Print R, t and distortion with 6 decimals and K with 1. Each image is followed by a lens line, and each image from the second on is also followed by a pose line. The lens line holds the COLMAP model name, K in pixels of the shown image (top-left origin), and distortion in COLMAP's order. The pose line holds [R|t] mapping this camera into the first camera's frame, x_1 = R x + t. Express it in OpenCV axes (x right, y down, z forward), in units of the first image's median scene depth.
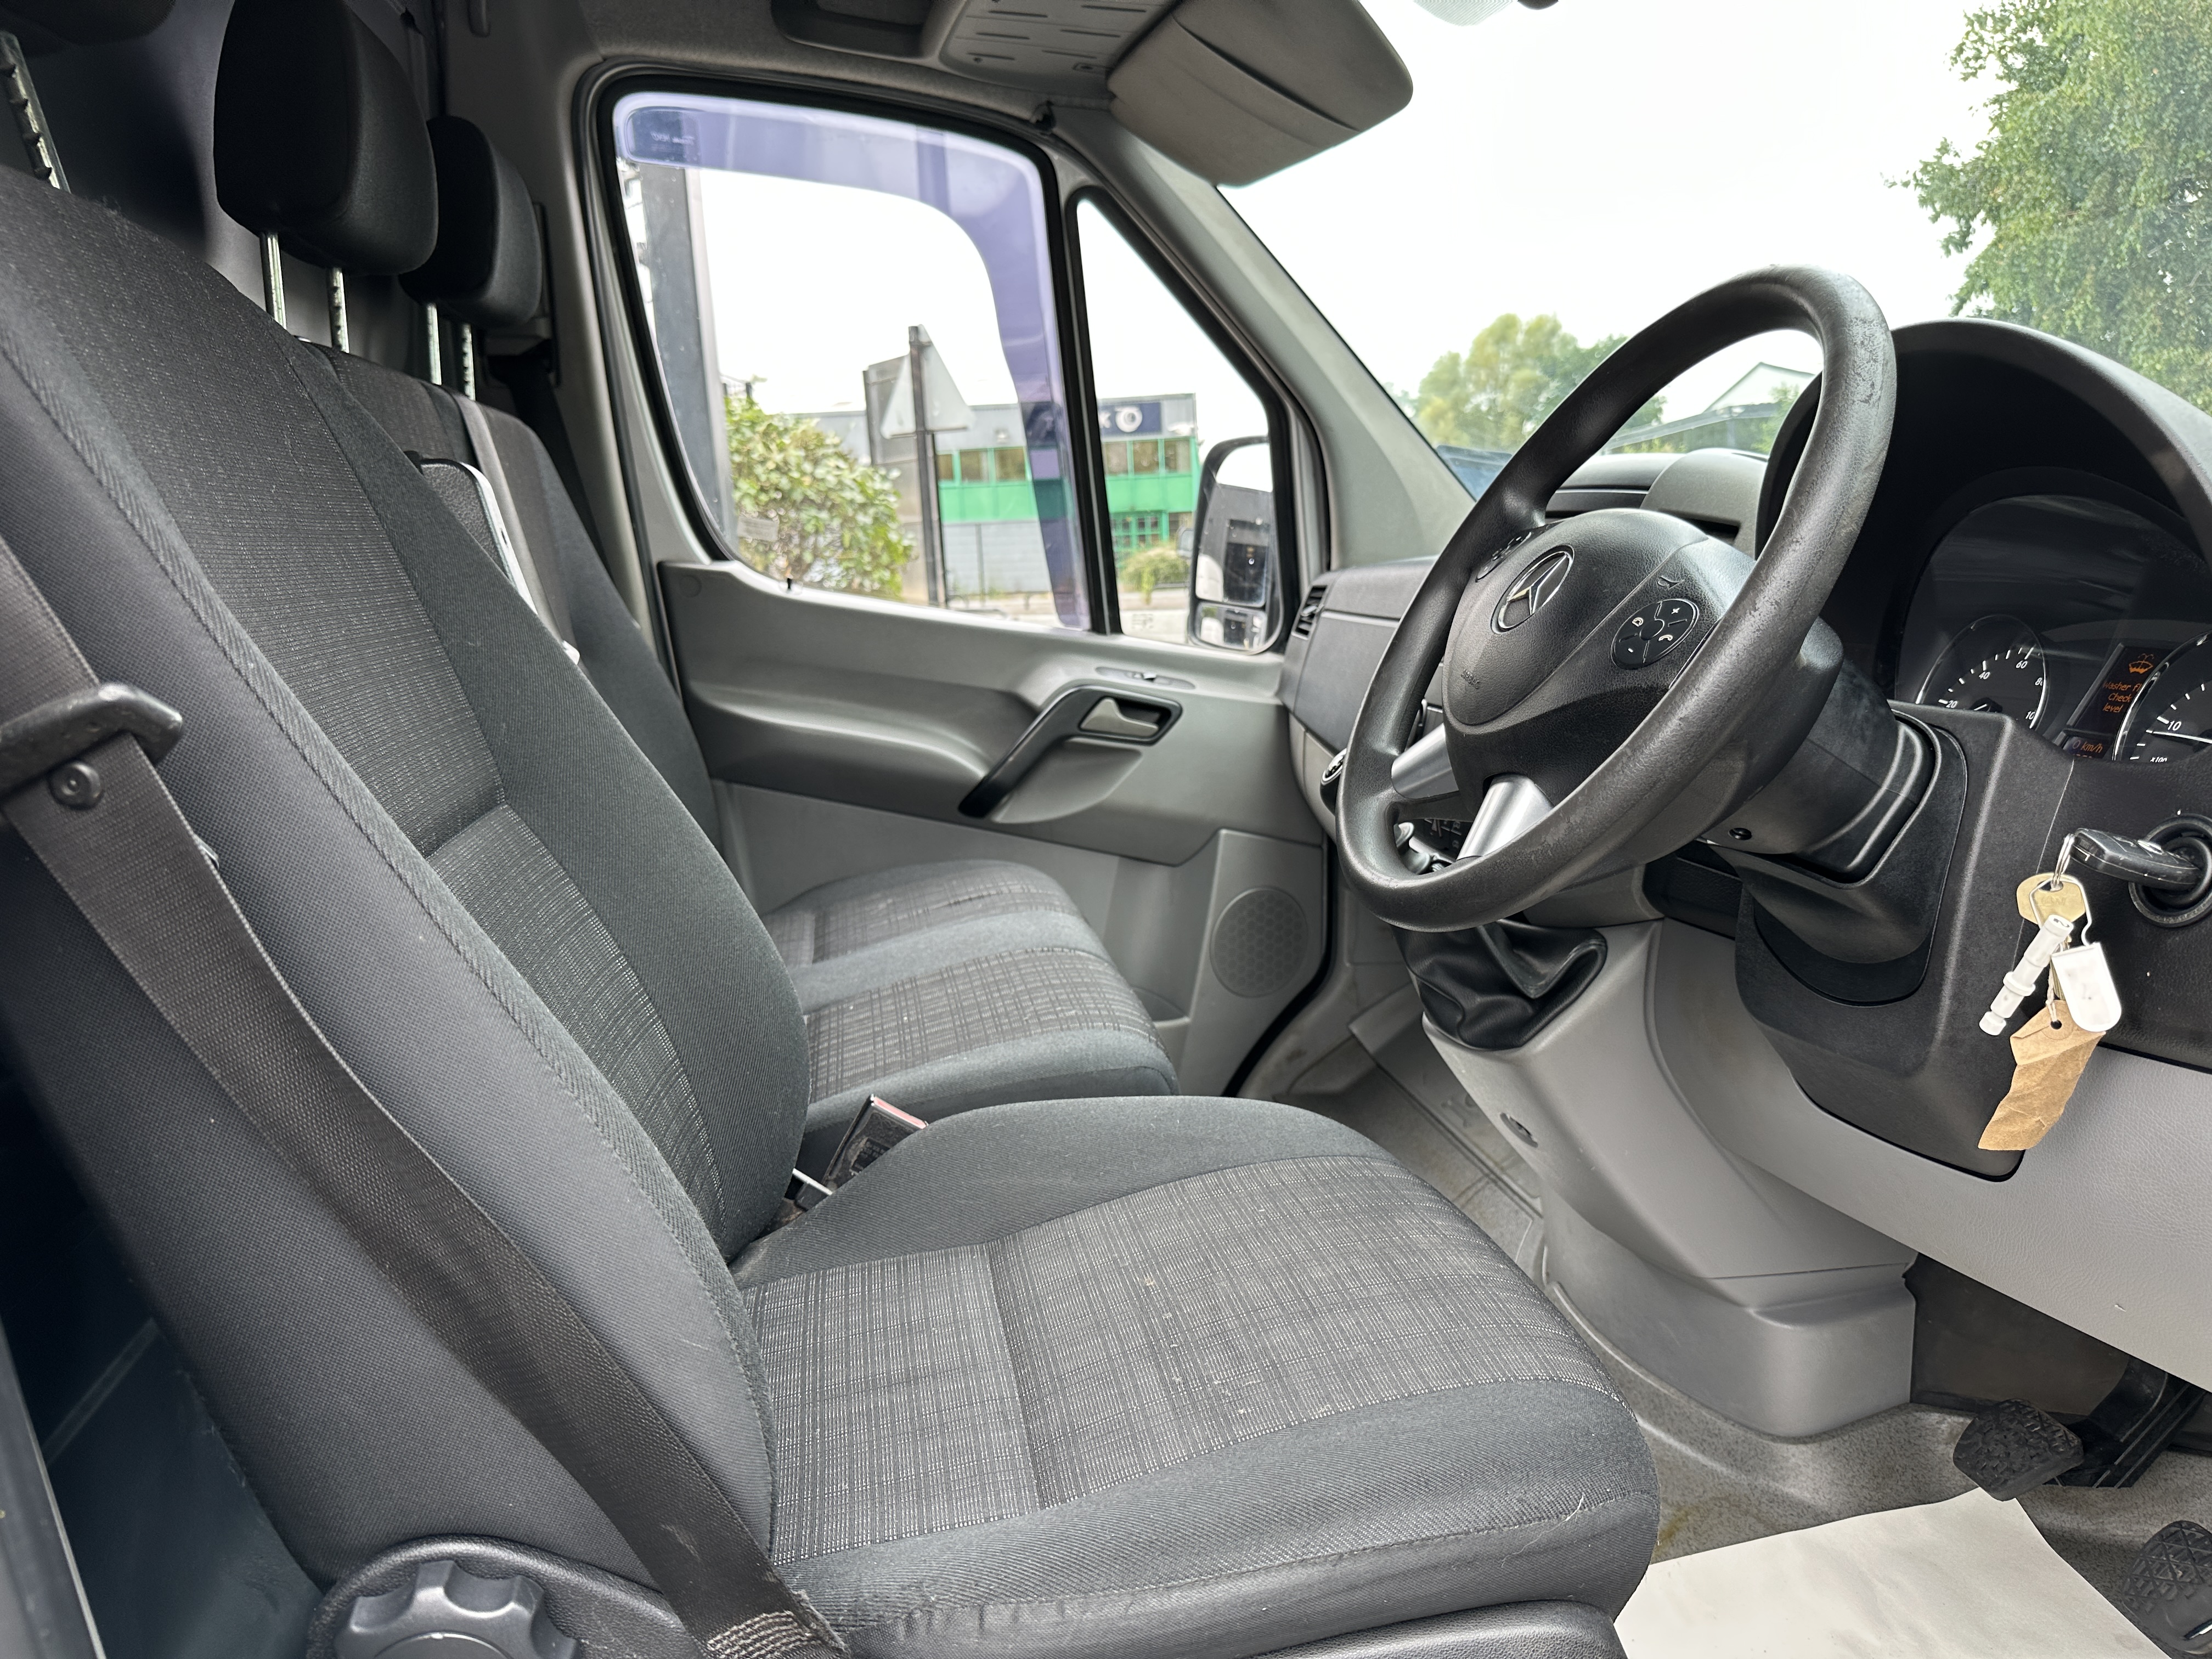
lens RADIAL K [[1560.5, 0, 1106.0], [0, 1560.5, 829.5], [0, 0, 1]] dist [-0.001572, -0.002859]
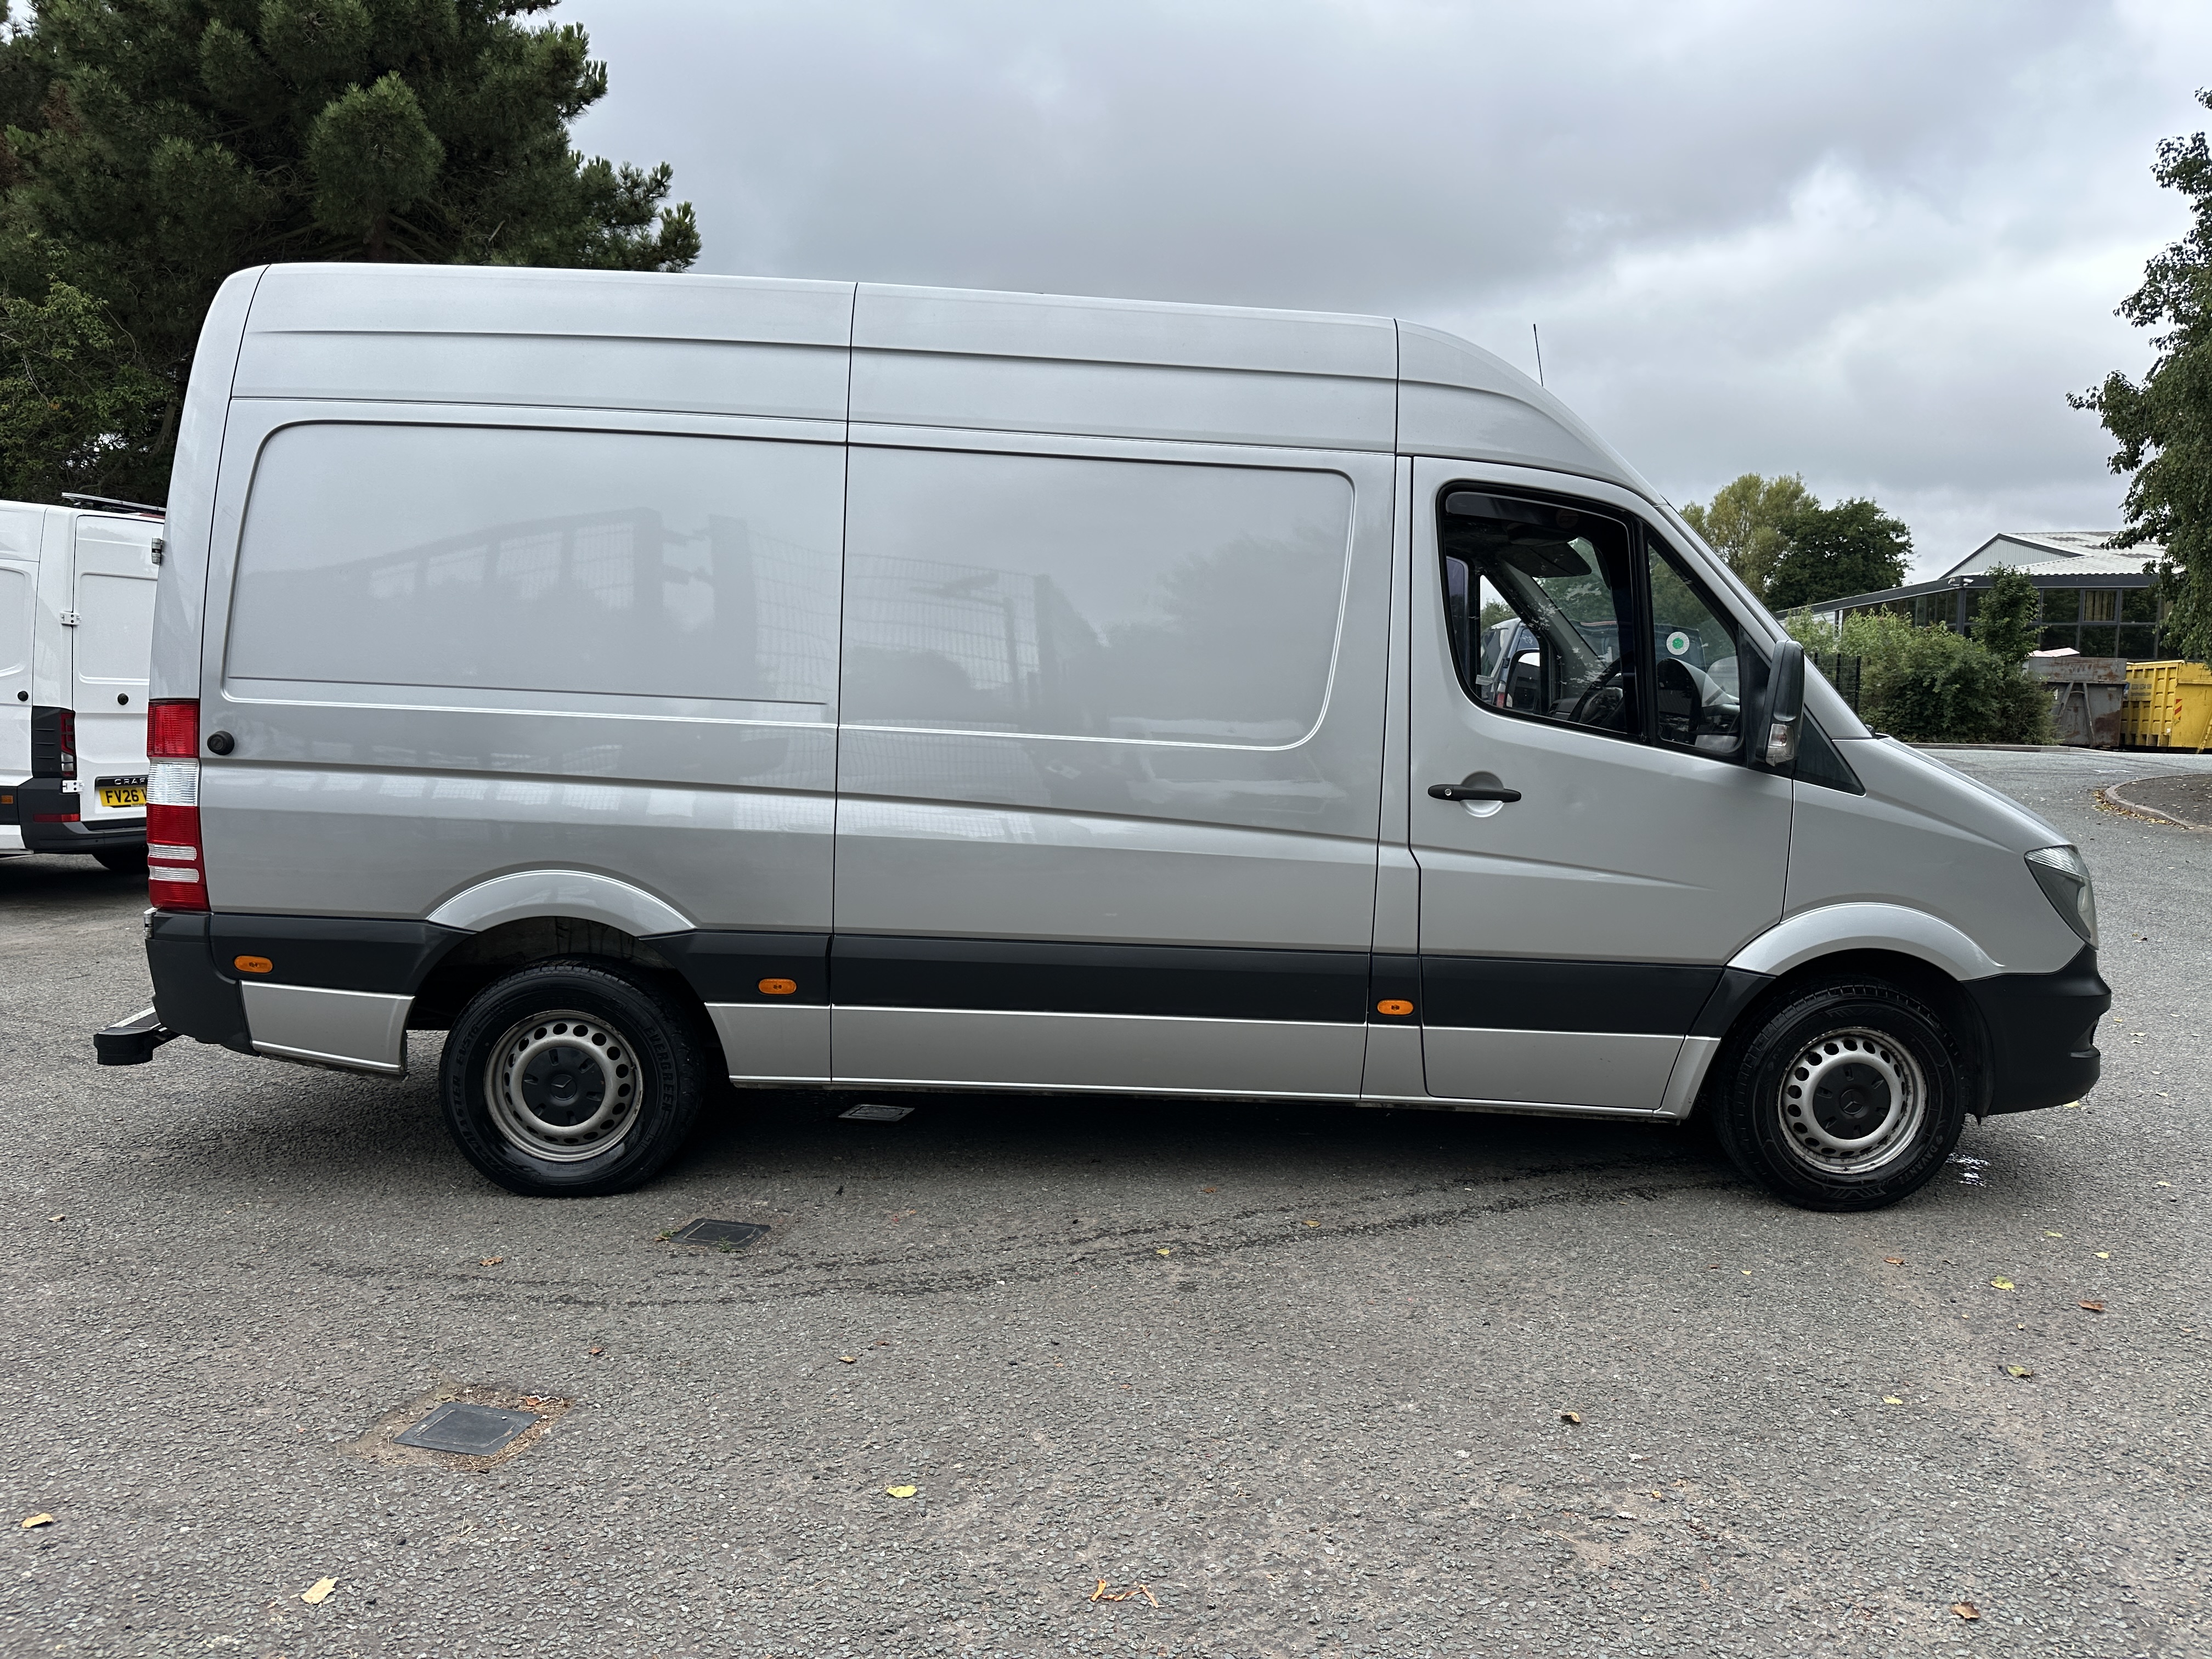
lens RADIAL K [[1560.5, 0, 1106.0], [0, 1560.5, 829.5], [0, 0, 1]] dist [-0.001572, -0.002859]
pose [[0.988348, 0.070280, -0.135014, -0.030613], [-0.080394, 0.994233, -0.070974, 0.039607], [0.129248, 0.081001, 0.988298, -0.216103]]
